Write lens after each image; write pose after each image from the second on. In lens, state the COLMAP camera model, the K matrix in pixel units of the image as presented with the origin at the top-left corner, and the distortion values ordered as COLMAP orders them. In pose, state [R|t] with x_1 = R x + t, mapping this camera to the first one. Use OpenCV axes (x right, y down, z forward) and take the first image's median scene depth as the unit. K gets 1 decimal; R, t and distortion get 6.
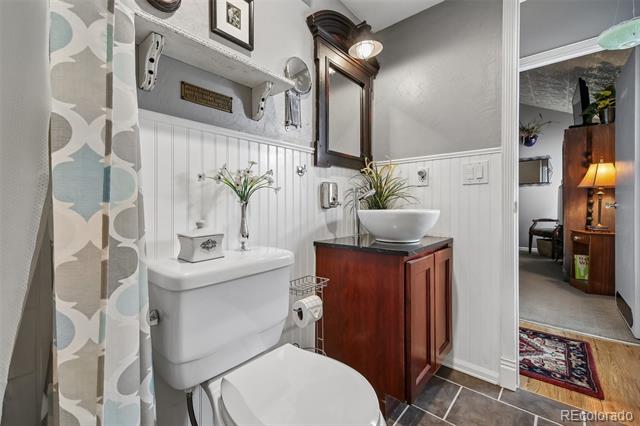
lens RADIAL K [[276.8, 0, 318.1], [0, 276.8, 208.4], [0, 0, 1]] dist [0.035980, -0.009903]
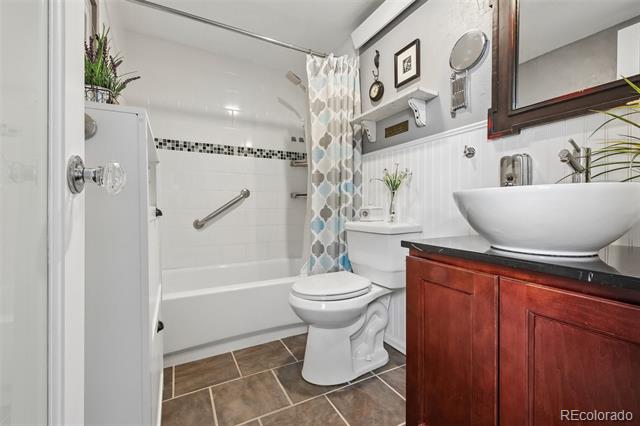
lens RADIAL K [[276.8, 0, 318.1], [0, 276.8, 208.4], [0, 0, 1]] dist [0.035980, -0.009903]
pose [[-0.356624, 0.010943, -0.934184, 1.265568], [-0.005975, 0.999884, 0.013994, 0.052644], [0.934229, 0.010573, -0.356518, 1.111500]]
